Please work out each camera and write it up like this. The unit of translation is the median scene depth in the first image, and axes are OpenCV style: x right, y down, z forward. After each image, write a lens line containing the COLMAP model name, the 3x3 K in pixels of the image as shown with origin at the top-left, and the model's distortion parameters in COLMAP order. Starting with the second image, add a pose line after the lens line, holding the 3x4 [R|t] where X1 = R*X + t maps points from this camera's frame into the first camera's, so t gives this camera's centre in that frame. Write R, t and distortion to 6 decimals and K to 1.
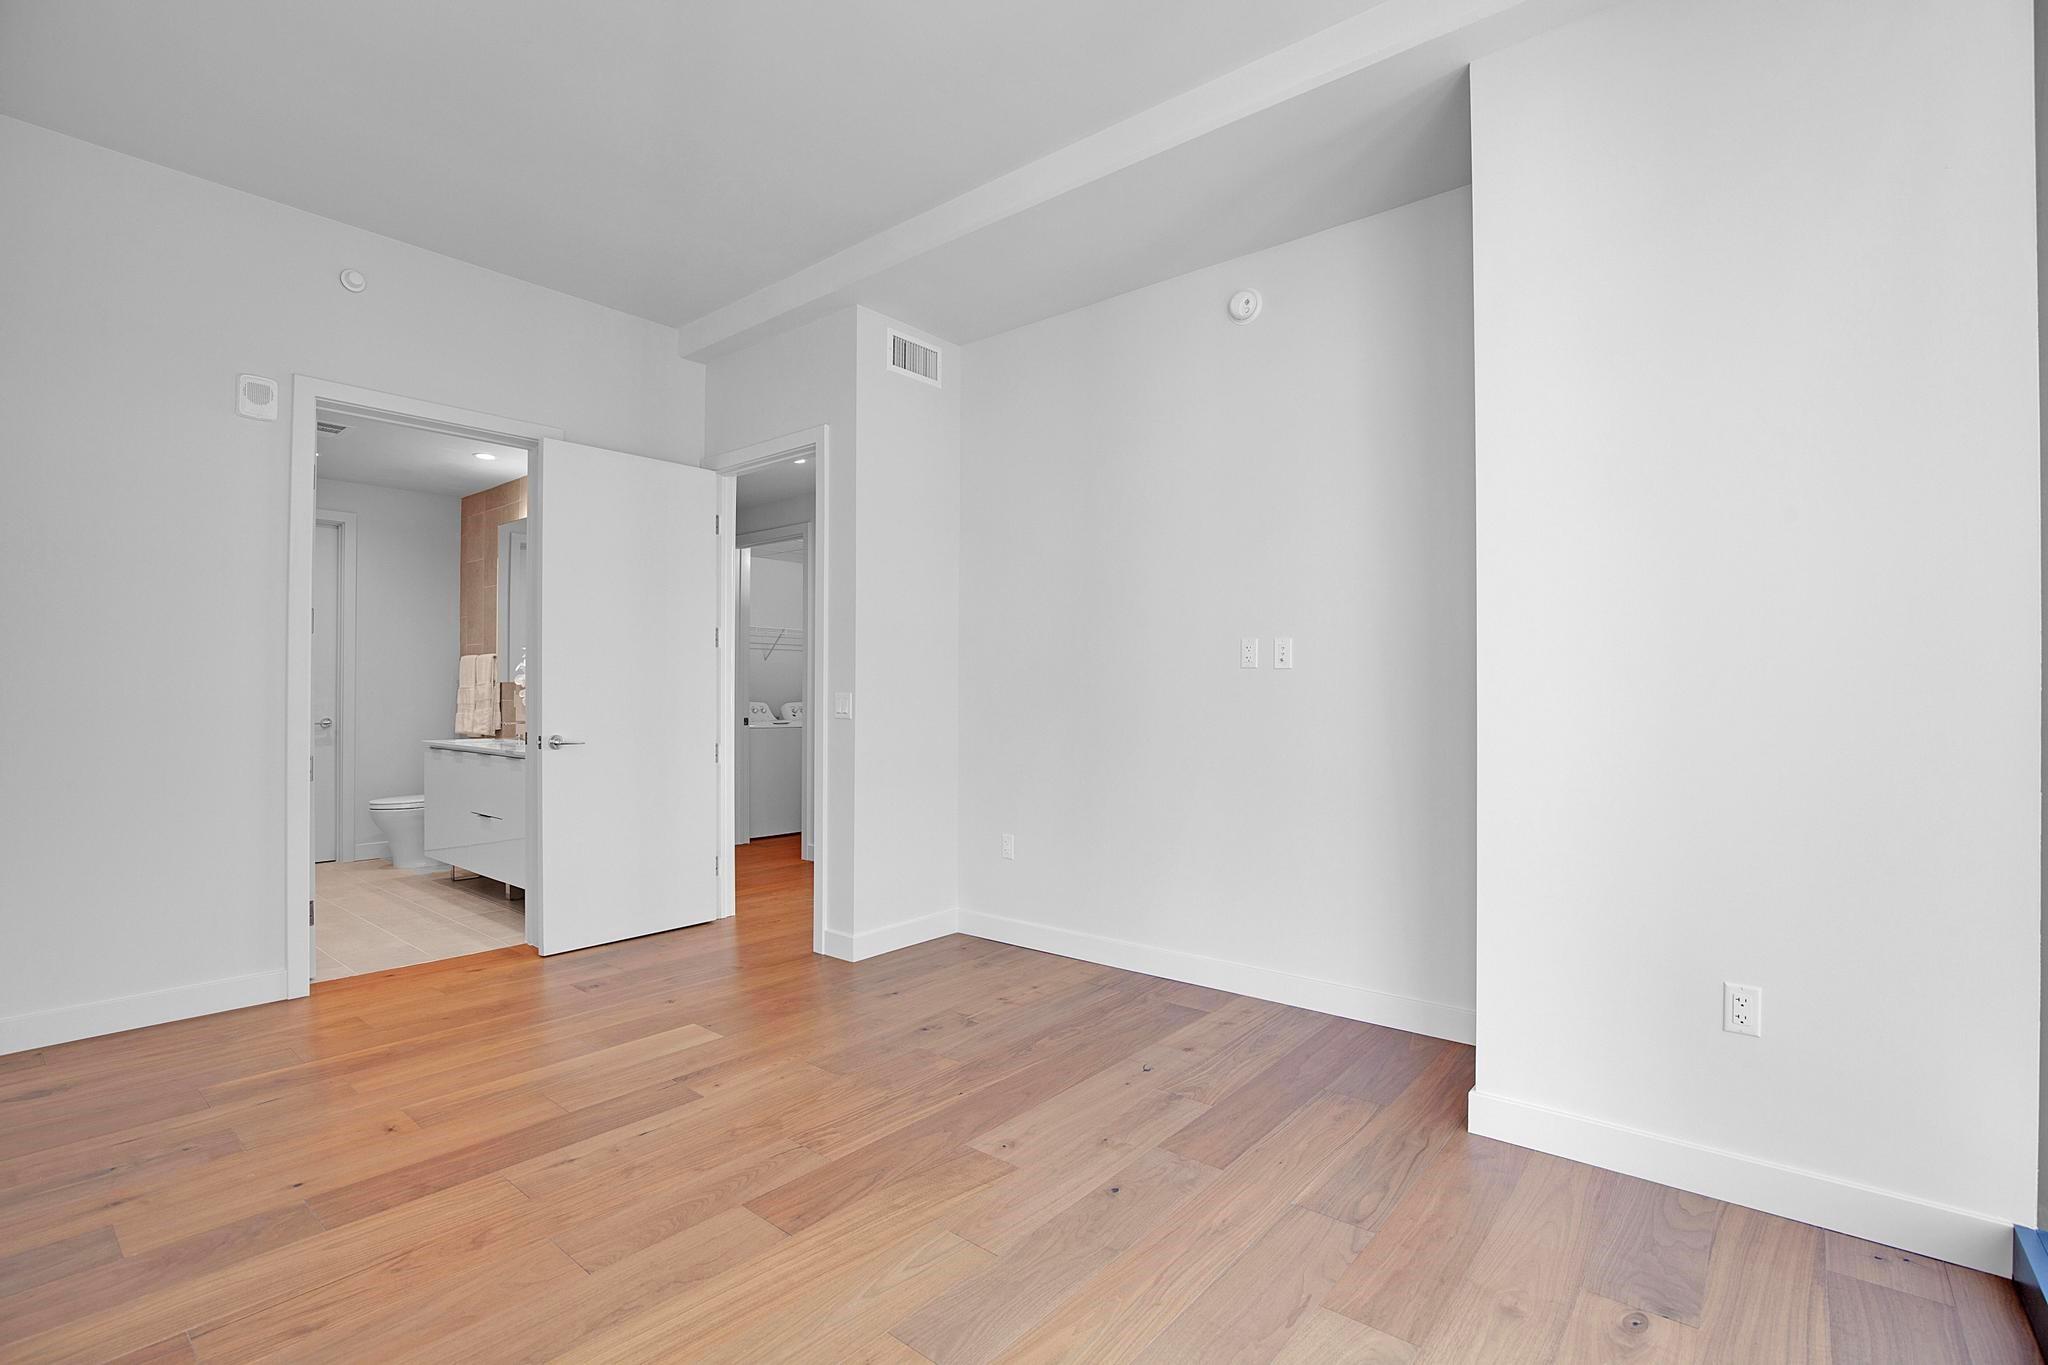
lens RADIAL K [[932.5, 0, 1033.3], [0, 932.5, 686.0], [0, 0, 1]] dist [-0.040829, 0.008406]
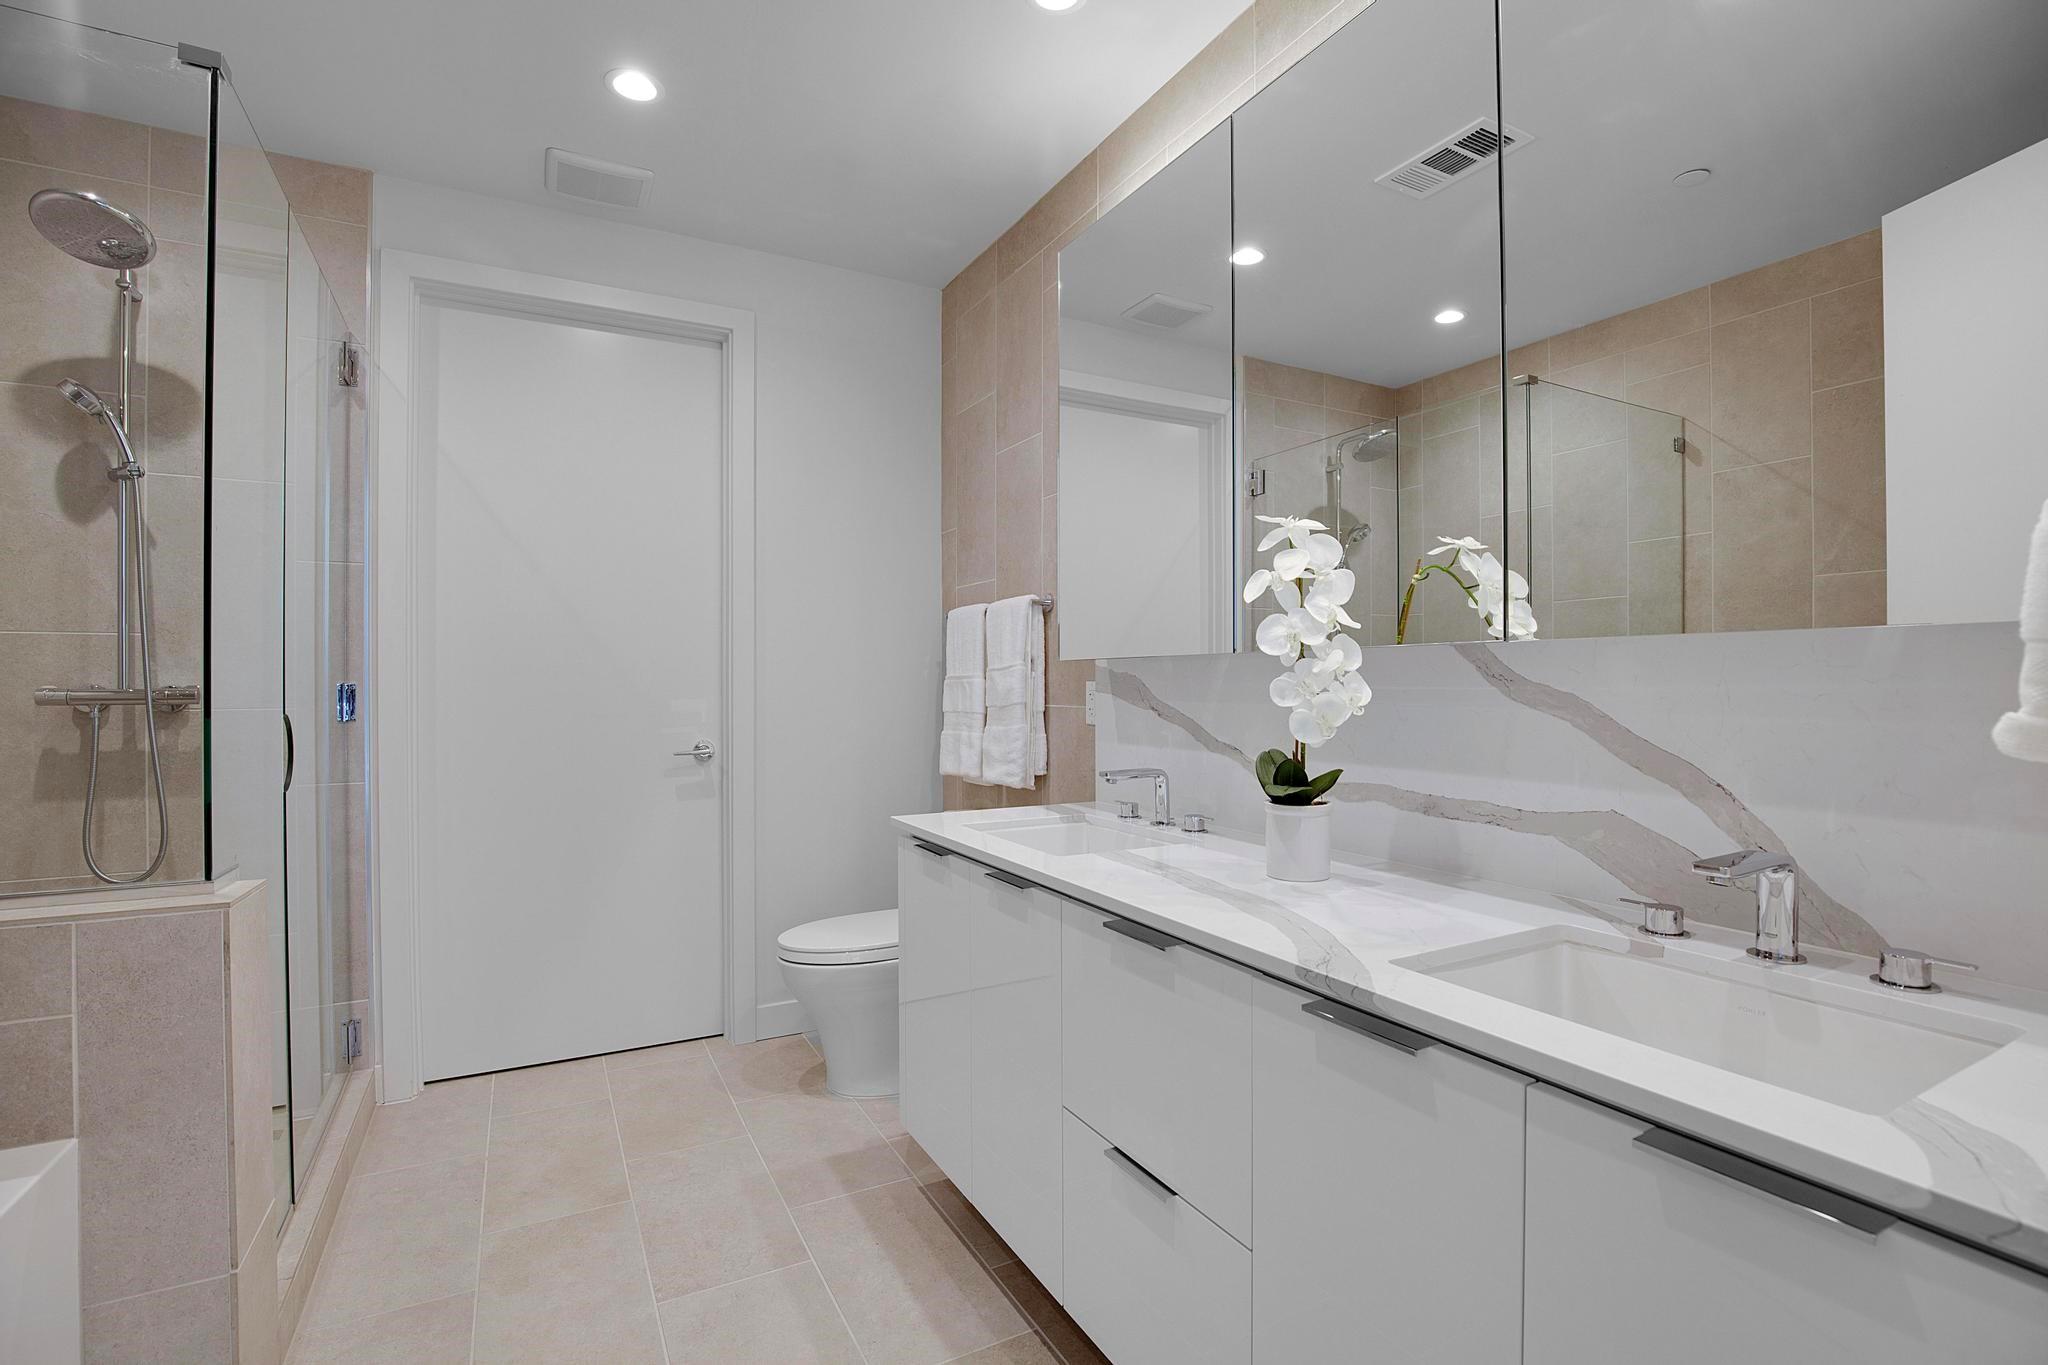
lens RADIAL K [[932.5, 0, 1033.3], [0, 932.5, 686.0], [0, 0, 1]] dist [-0.040829, 0.008406]
pose [[0.927030, -0.004624, -0.374957, -0.849922], [0.006529, 0.999971, 0.003810, 0.010264], [0.374929, -0.005980, 0.927034, 1.209234]]
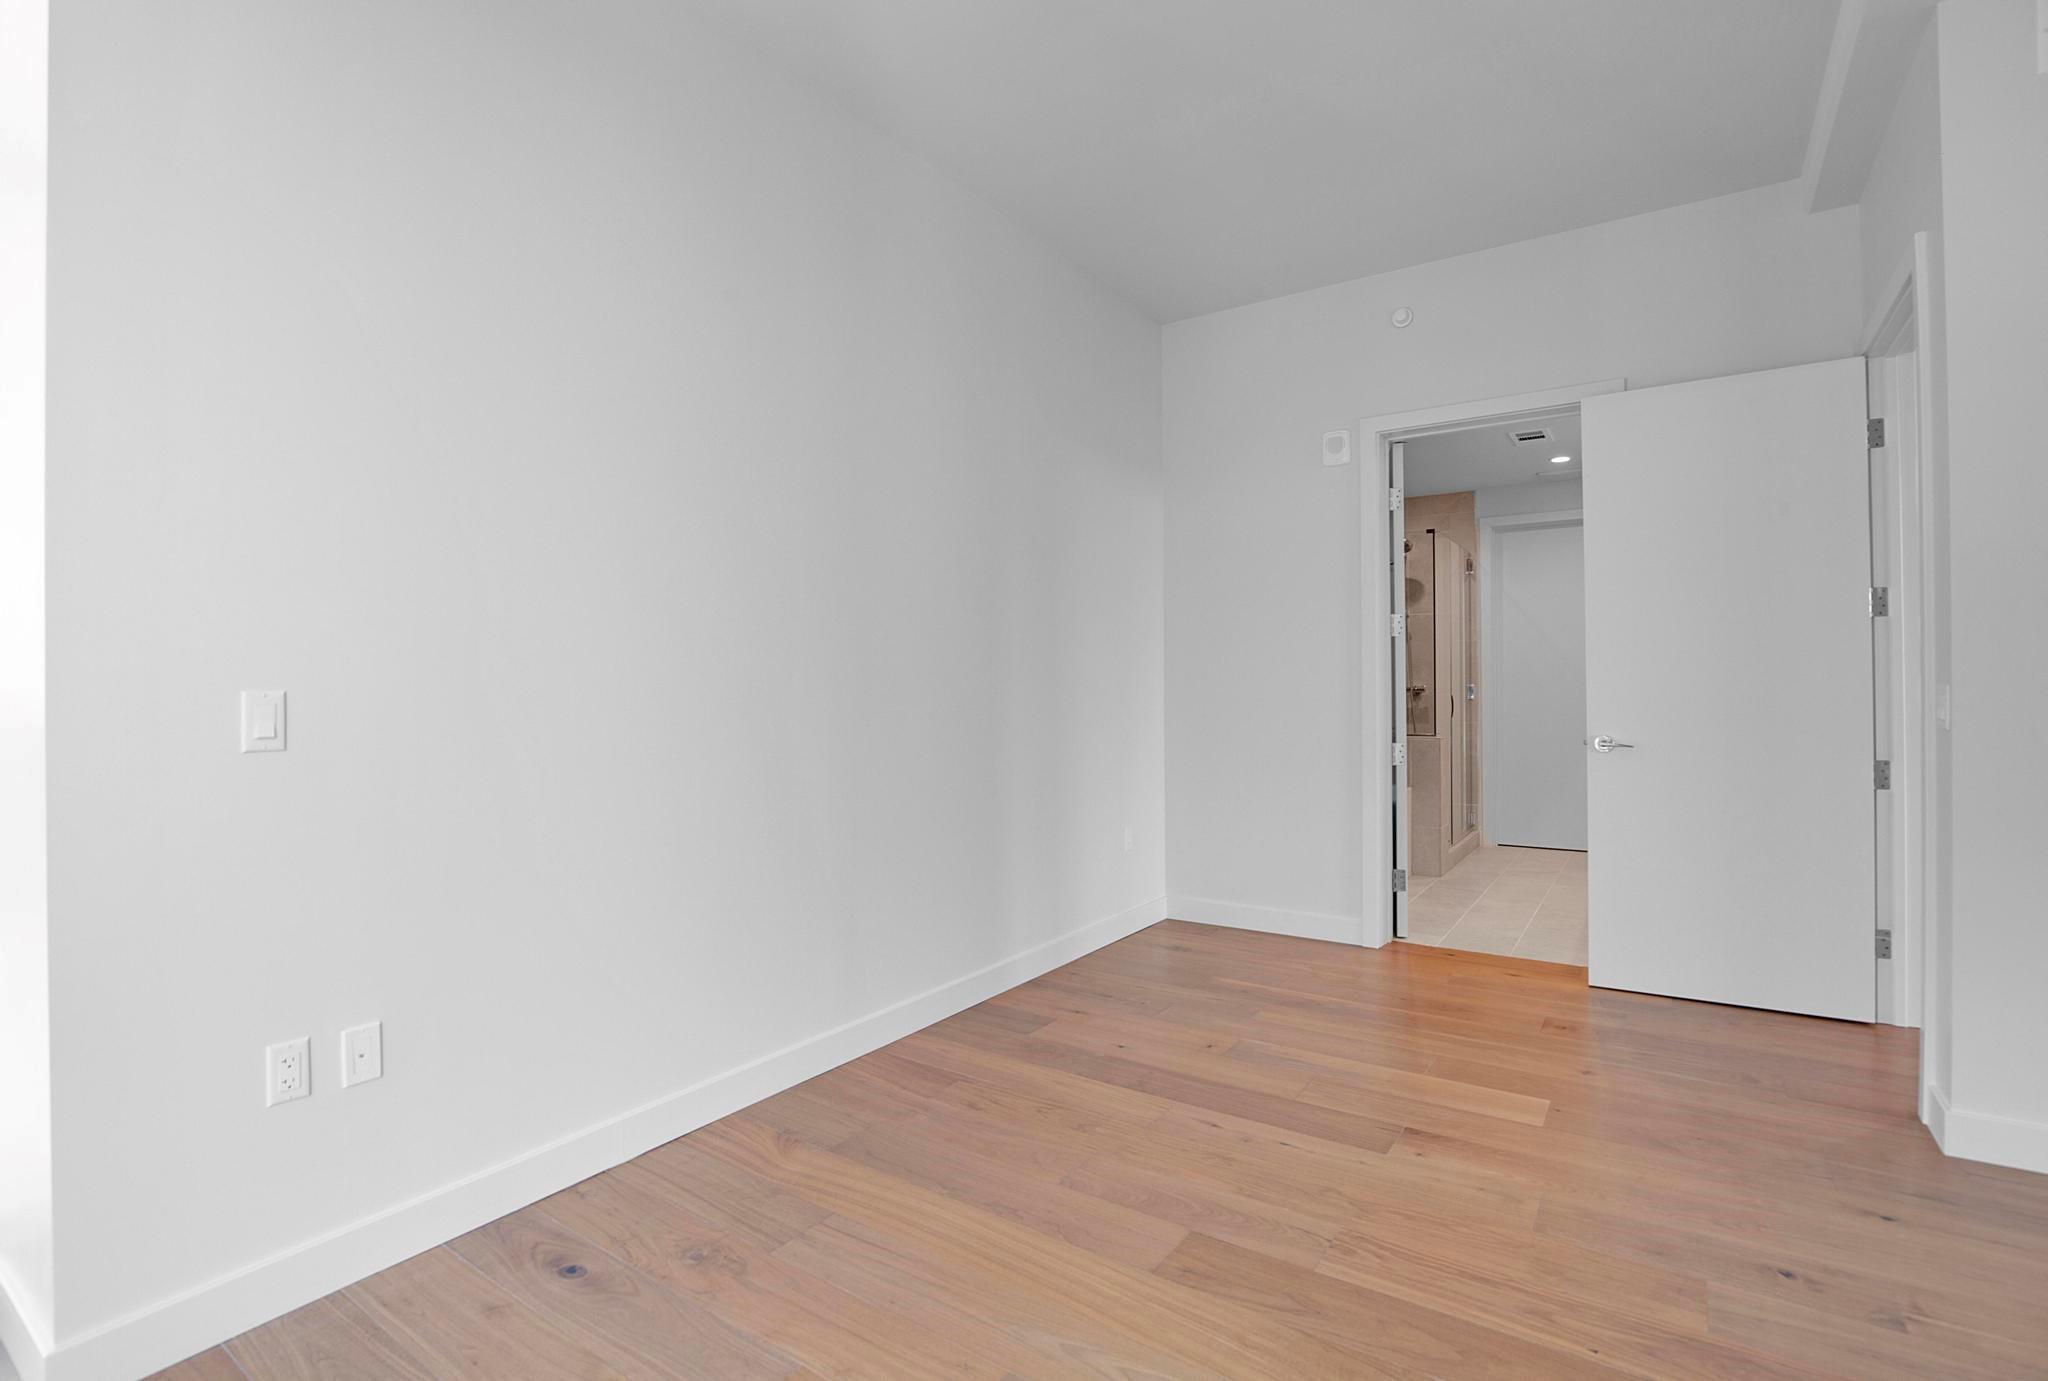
lens RADIAL K [[961.6, 0, 1024.0], [0, 961.6, 690.5], [0, 0, 1]] dist [-0.022897, 0.000998]
pose [[0.087177, 0.000011, -0.996193, 0.426429], [0.013577, 0.999907, 0.001199, 0.002798], [0.996100, -0.013630, 0.087169, 0.492708]]
